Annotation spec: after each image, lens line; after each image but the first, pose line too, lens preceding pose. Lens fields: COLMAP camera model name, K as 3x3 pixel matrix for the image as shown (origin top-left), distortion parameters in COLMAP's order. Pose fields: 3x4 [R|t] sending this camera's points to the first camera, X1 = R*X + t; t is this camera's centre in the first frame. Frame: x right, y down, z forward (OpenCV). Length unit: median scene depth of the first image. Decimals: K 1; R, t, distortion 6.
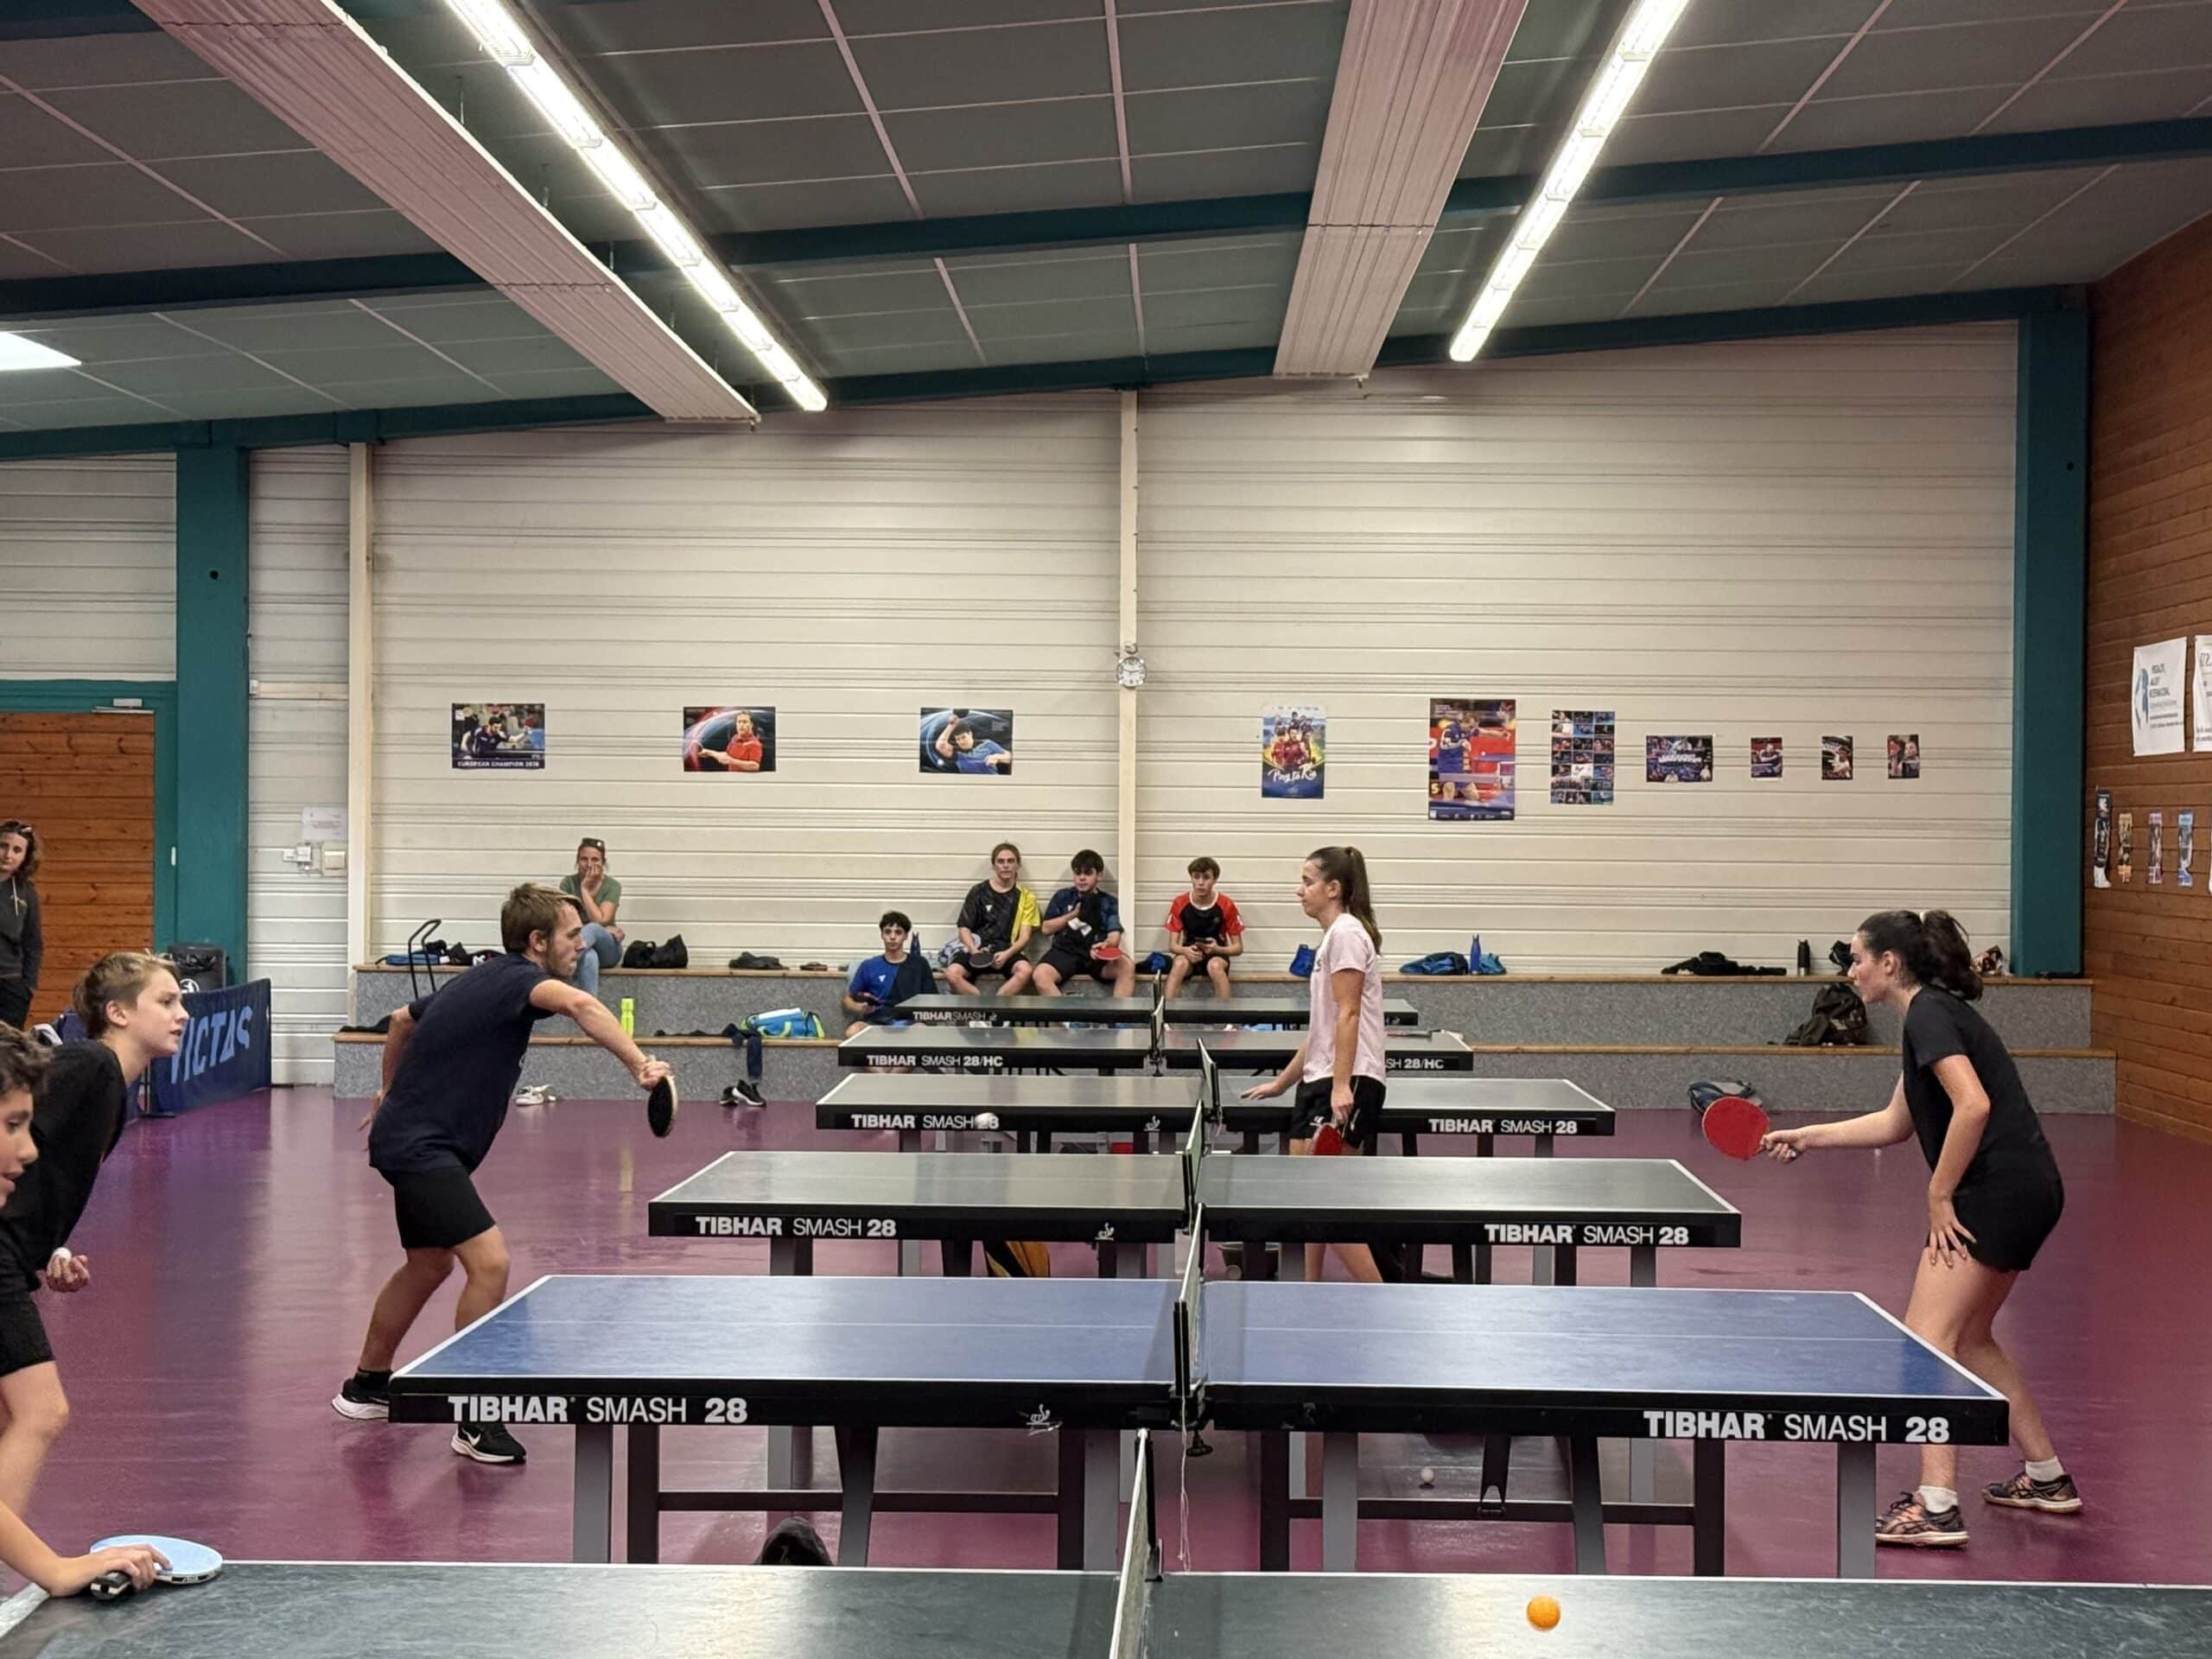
lens RADIAL K [[3900.3, 0, 1102.5], [0, 3900.3, 870.2], [0, 0, 1]] dist [0.063937, 0.114788]
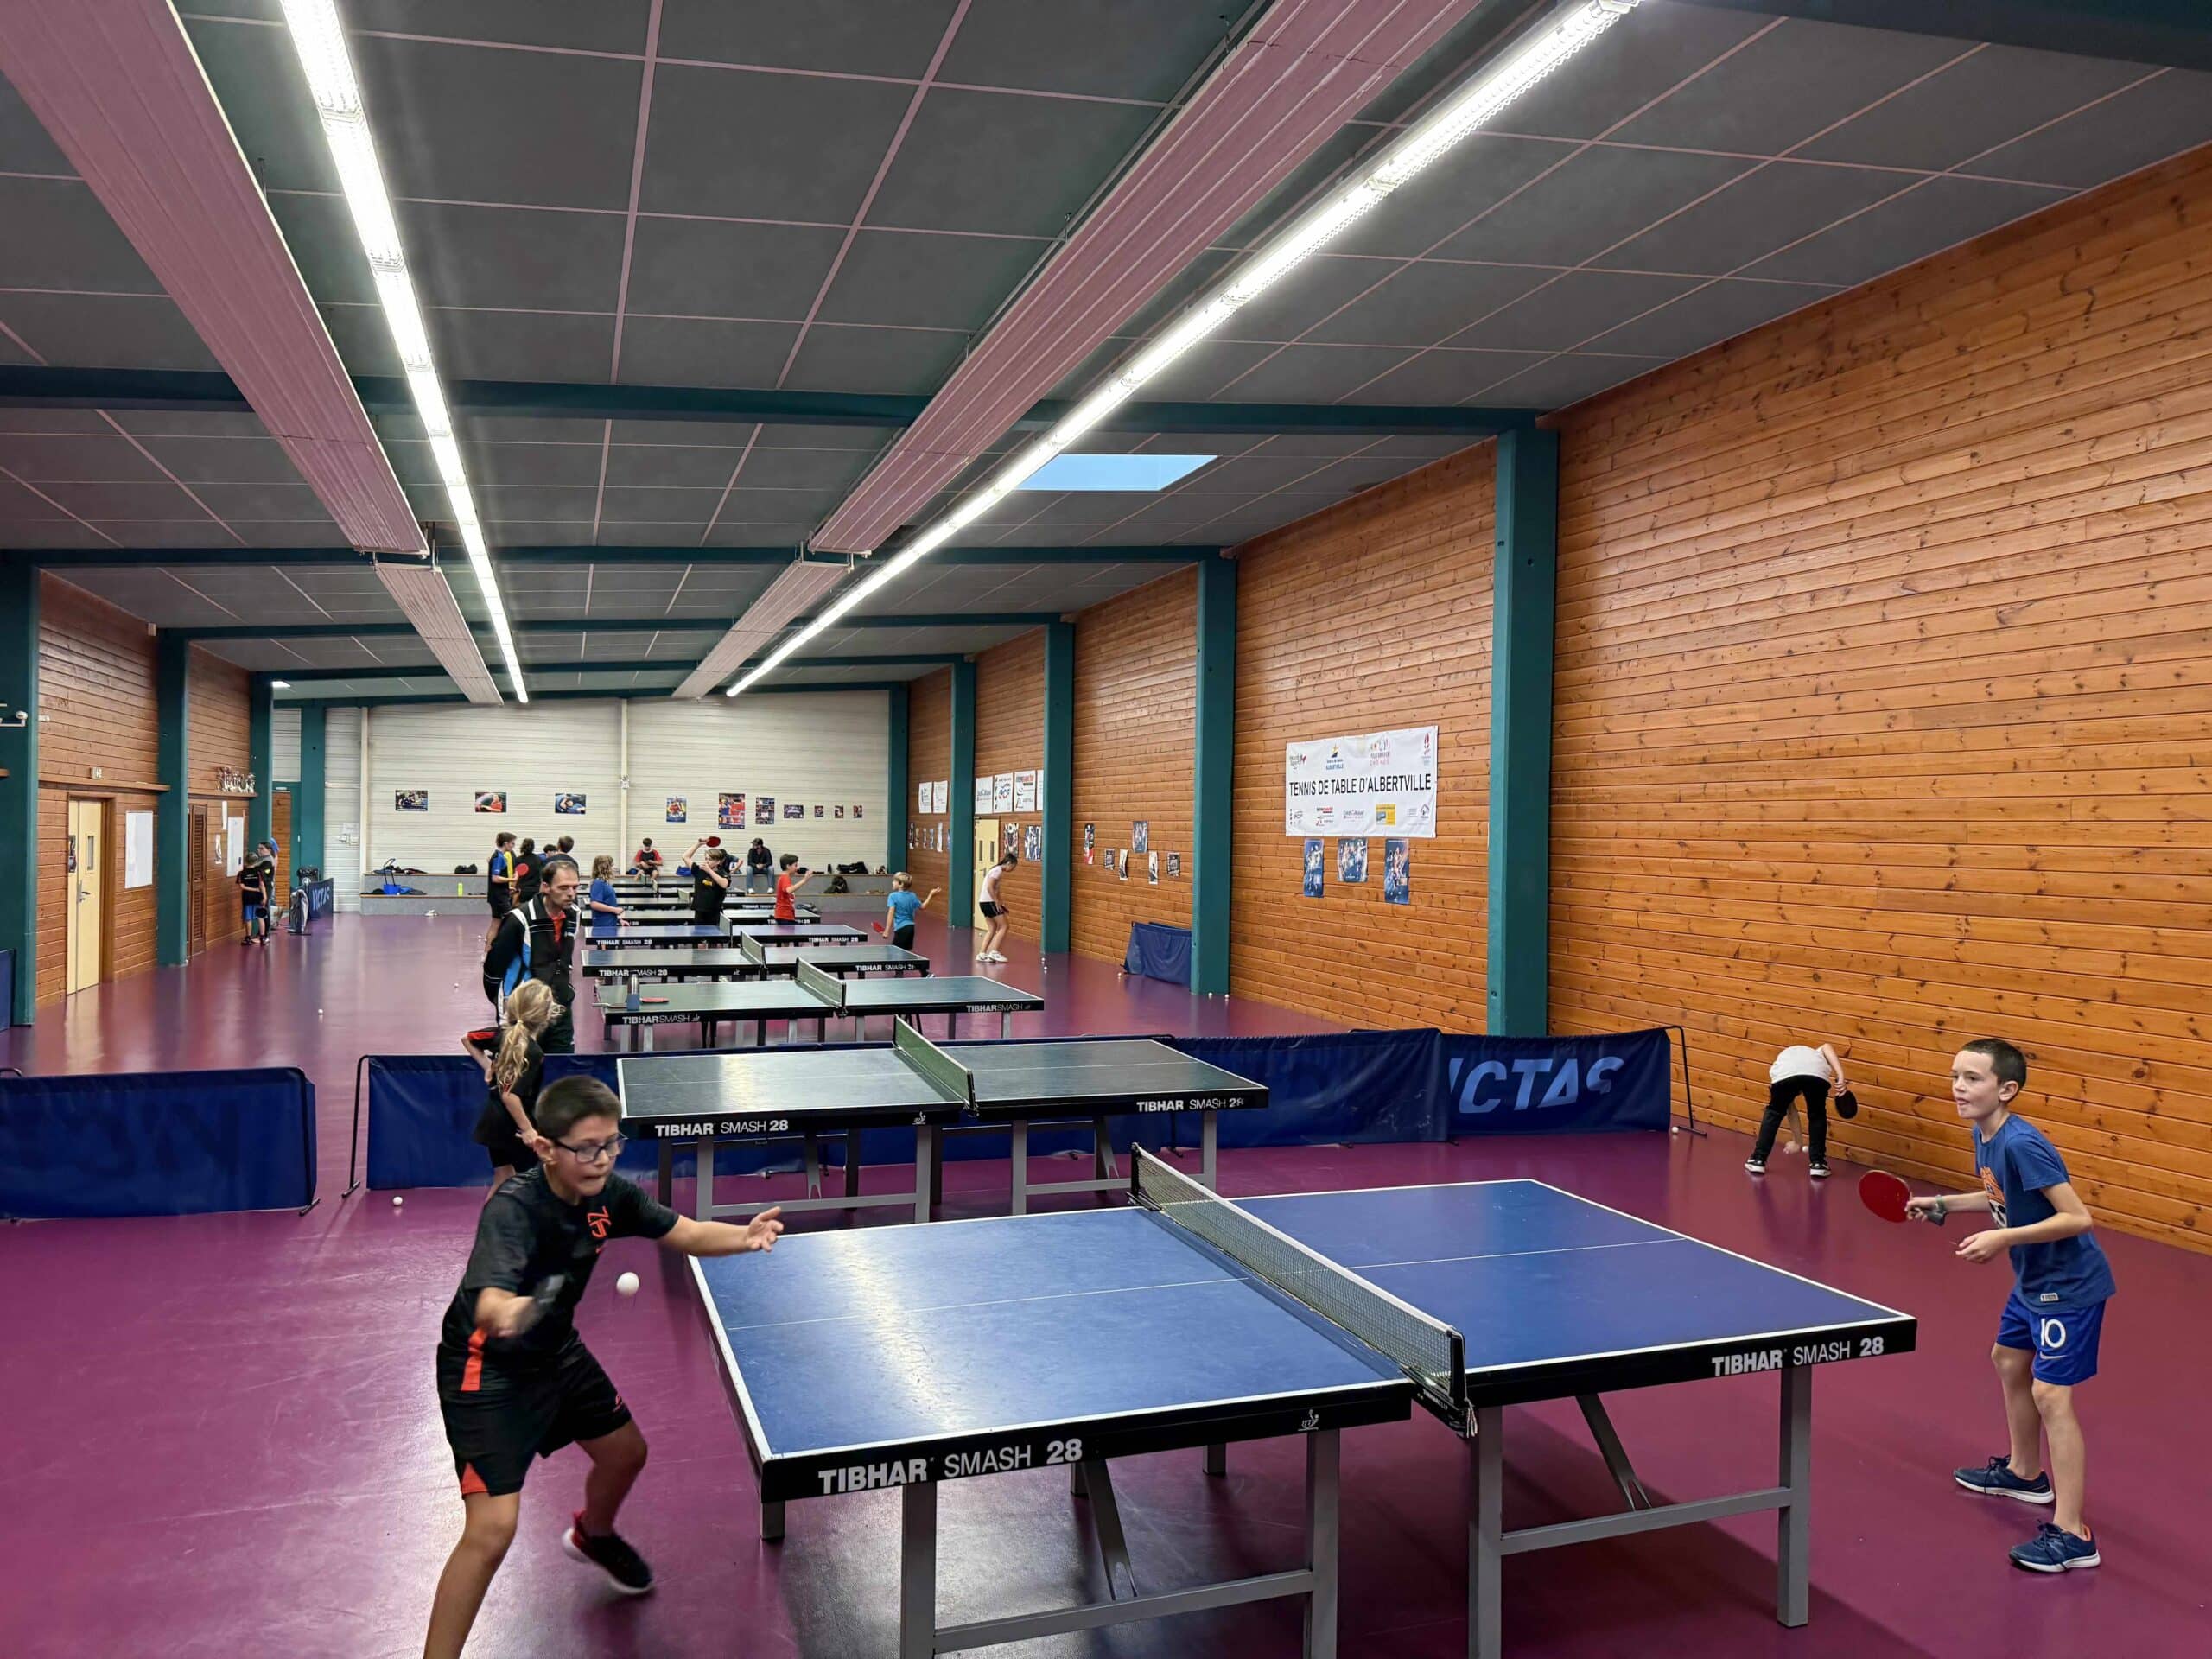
lens RADIAL K [[1559.6, 0, 1114.1], [0, 1559.6, 830.2], [0, 0, 1]] dist [0.083046, -0.083841]
pose [[0.936056, 0.005441, 0.351810, -0.073064], [-0.003174, 0.999970, -0.007022, -0.003276], [-0.351838, 0.005456, 0.936045, -0.392914]]
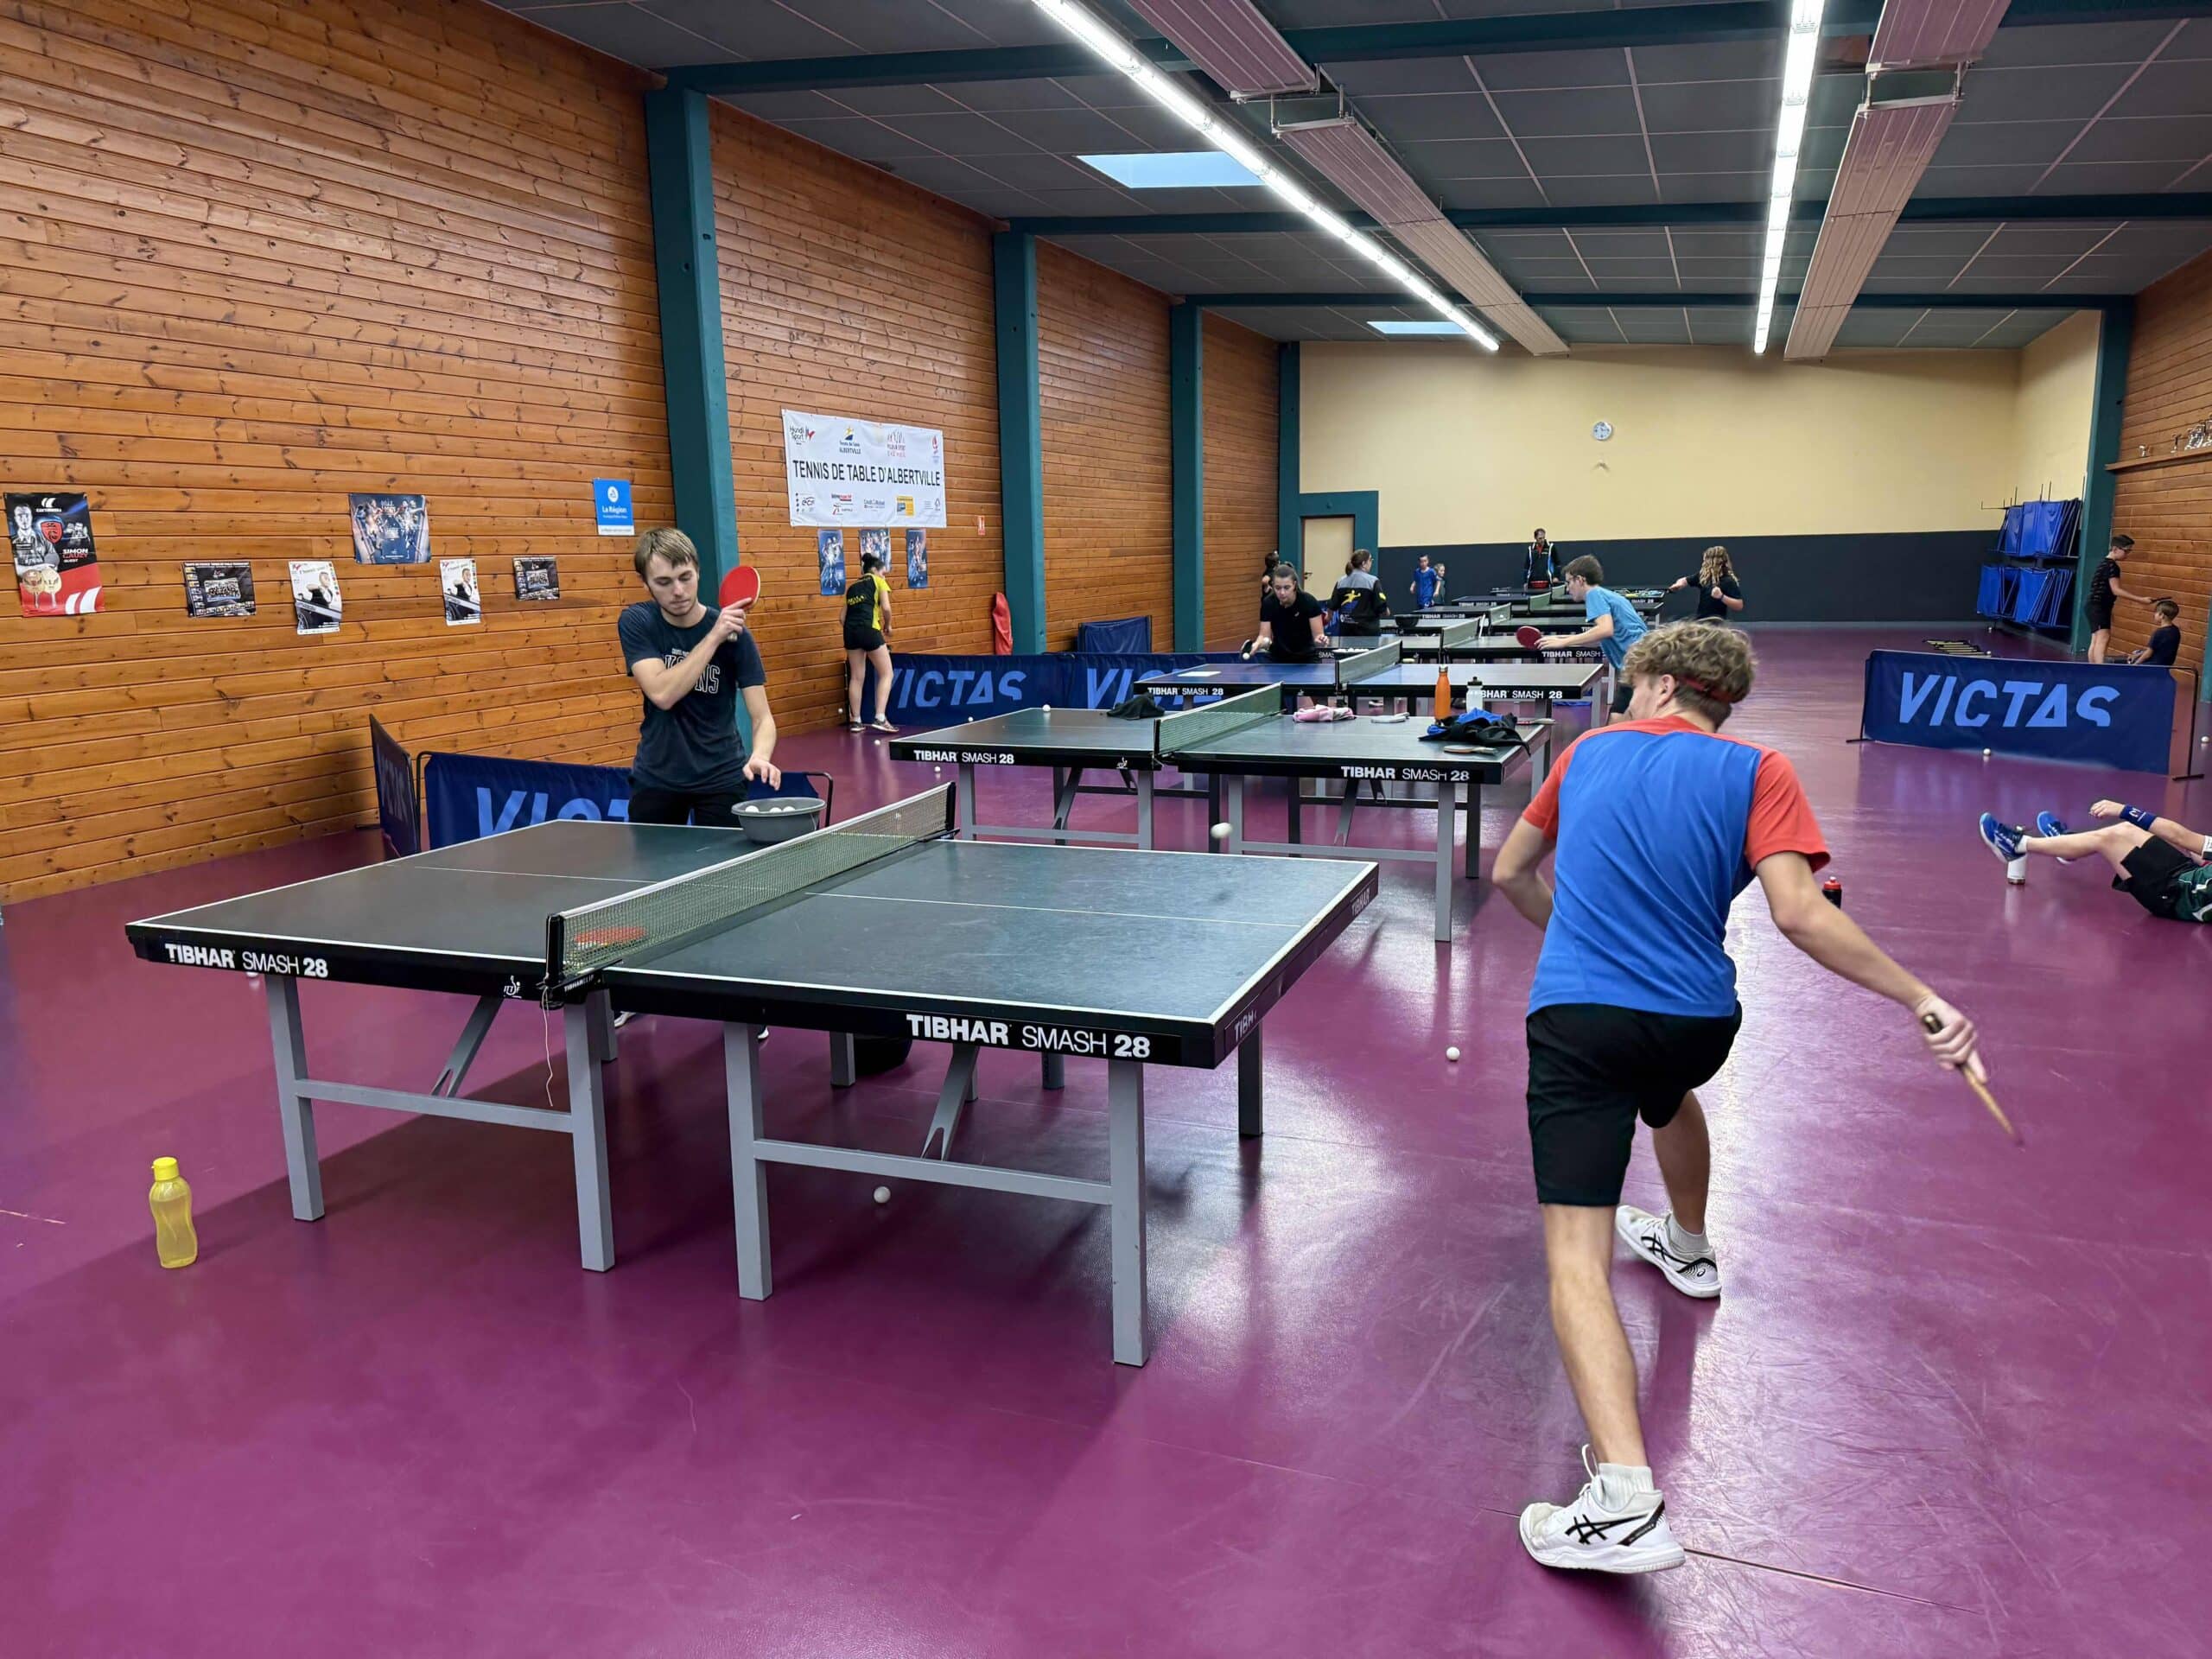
lens RADIAL K [[1559.6, 0, 1114.1], [0, 1559.6, 830.2], [0, 0, 1]] dist [0.083046, -0.083841]
pose [[-0.937022, -0.051231, 0.345494, -0.074322], [0.017082, 0.981278, 0.191836, -0.004910], [-0.348854, 0.185656, -0.918604, 0.708391]]
